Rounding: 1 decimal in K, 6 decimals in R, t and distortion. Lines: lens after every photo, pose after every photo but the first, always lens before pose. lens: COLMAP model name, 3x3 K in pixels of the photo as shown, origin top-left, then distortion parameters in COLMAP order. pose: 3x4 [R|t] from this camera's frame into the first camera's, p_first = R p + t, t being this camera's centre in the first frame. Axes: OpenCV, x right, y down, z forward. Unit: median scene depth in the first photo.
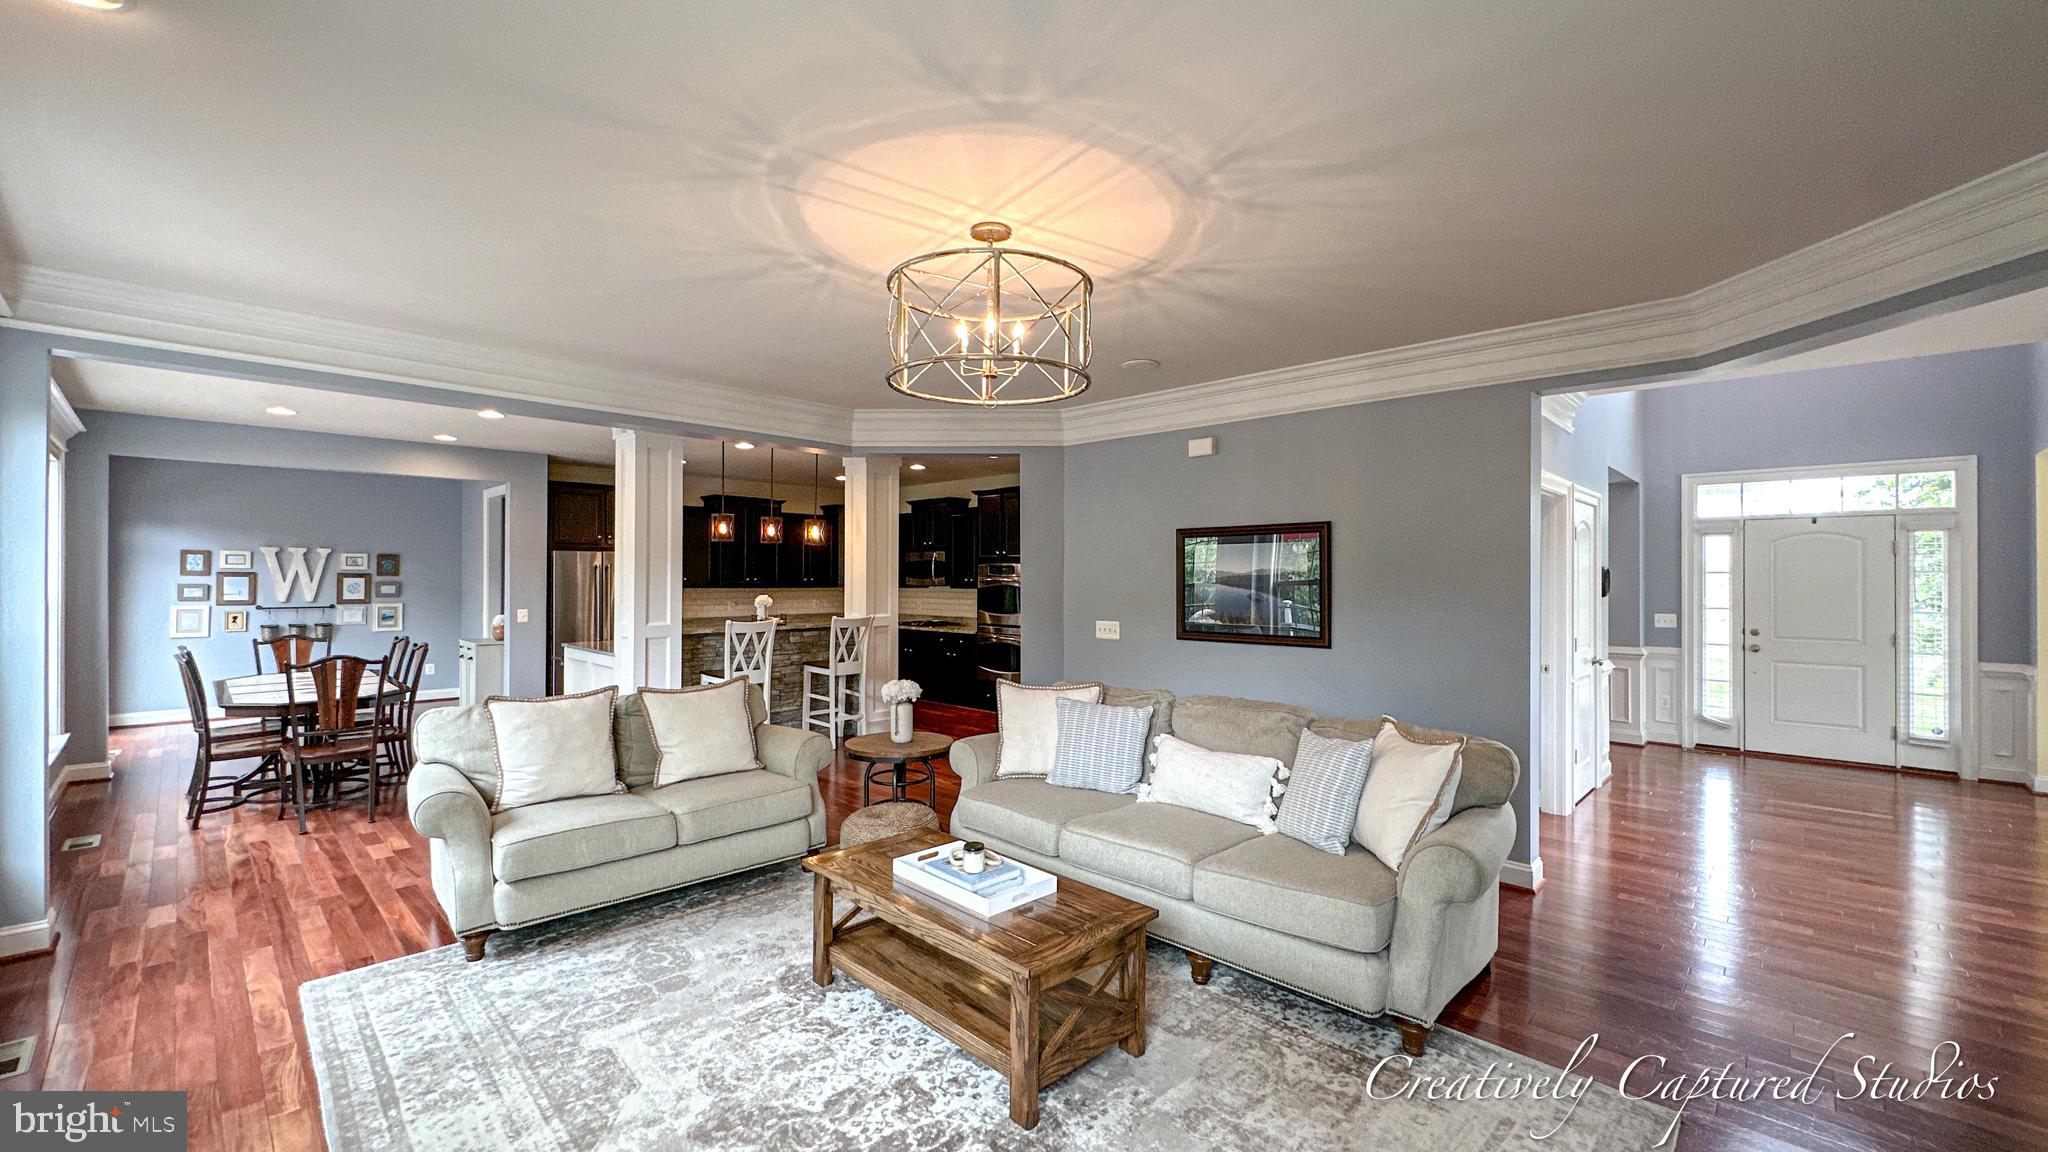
lens RADIAL K [[823.7, 0, 1020.2], [0, 823.7, 578.6], [0, 0, 1]] dist [-0.000384, 0.000691]
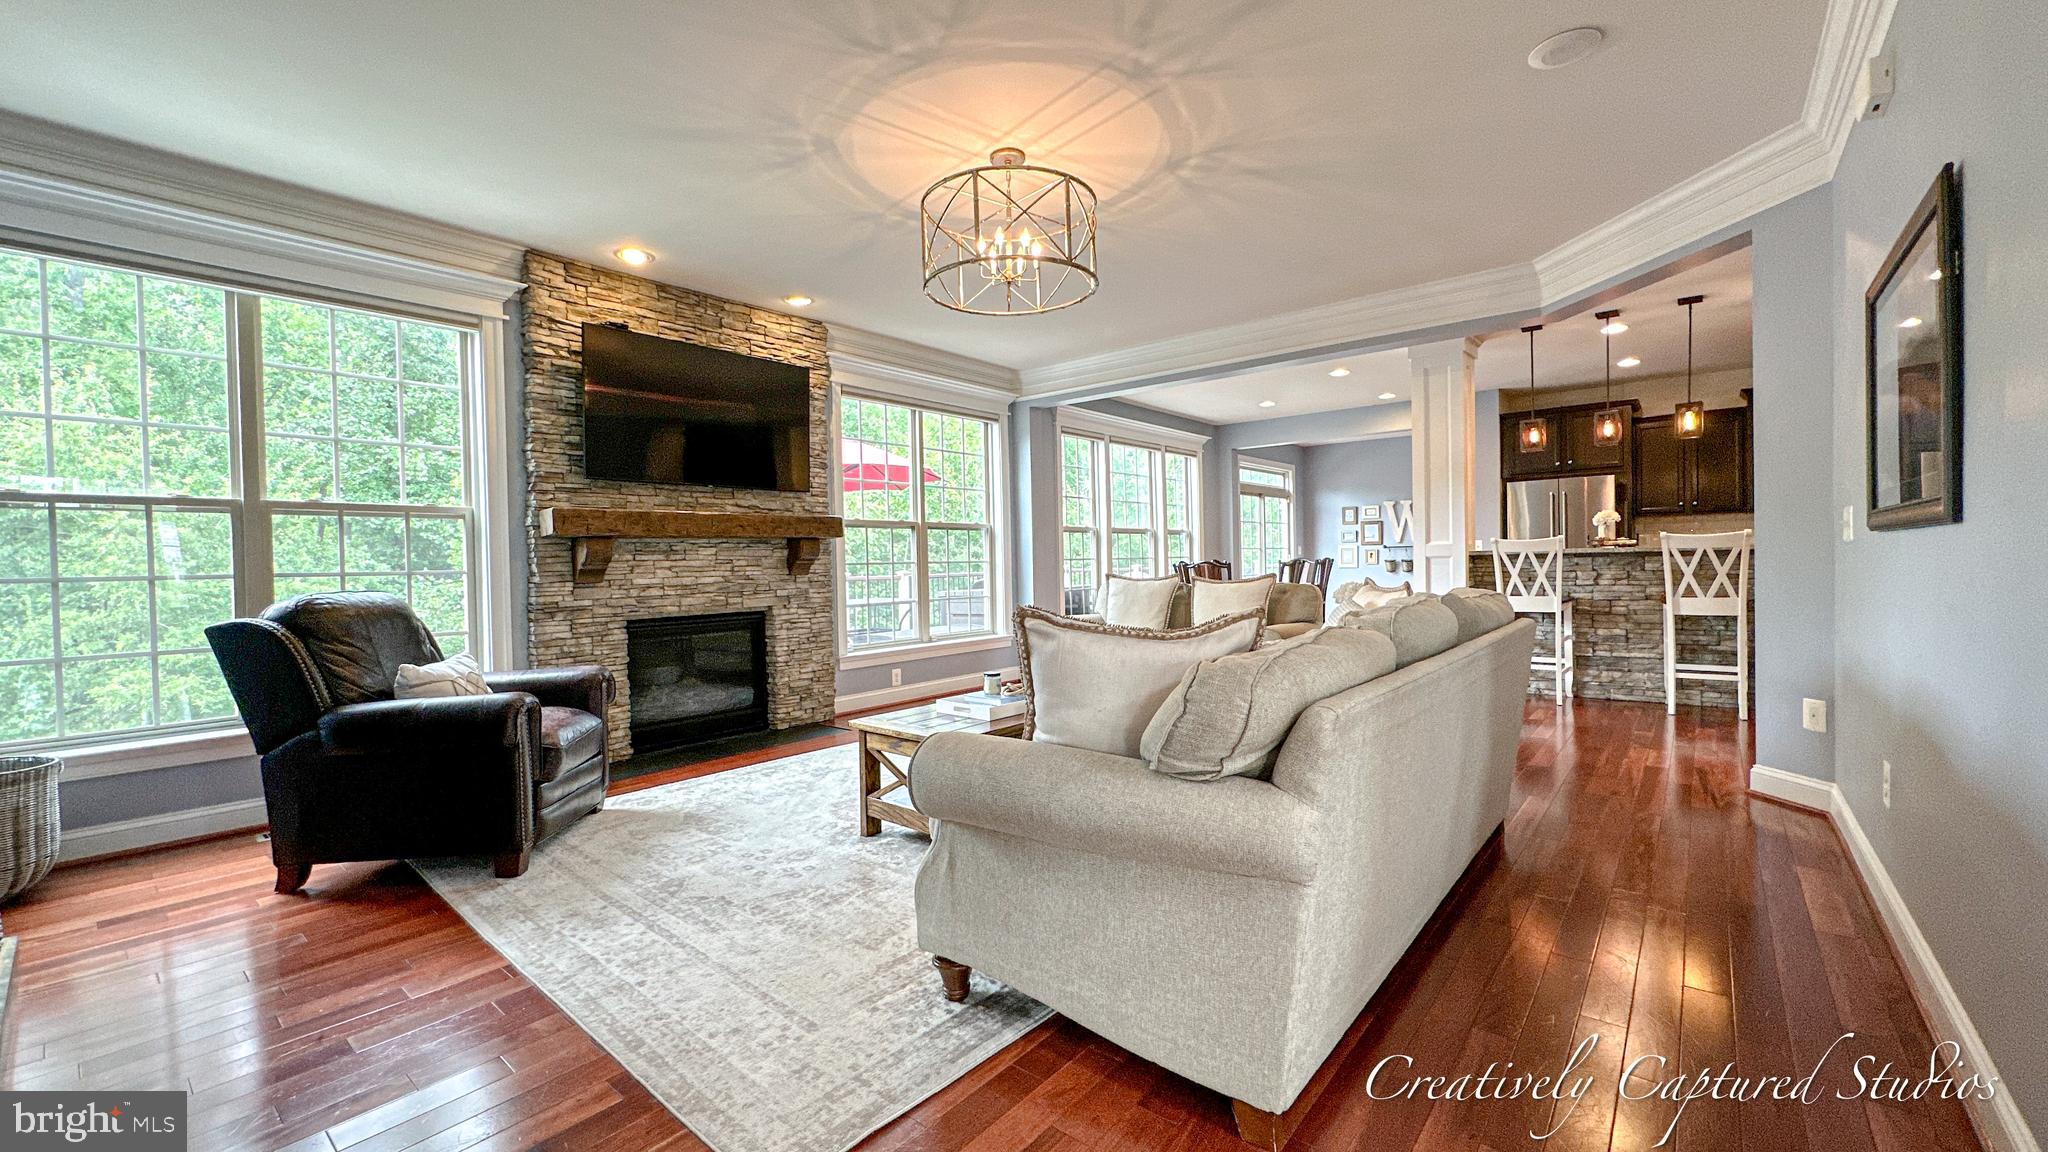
lens RADIAL K [[823.7, 0, 1021.9], [0, 823.7, 579.3], [0, 0, 1]] dist [-0.000384, 0.000691]
pose [[0.069475, 0.018211, -0.997417, 0.496460], [0.017472, 0.999658, 0.019469, 0.066931], [0.997431, -0.018780, 0.069133, 0.403651]]
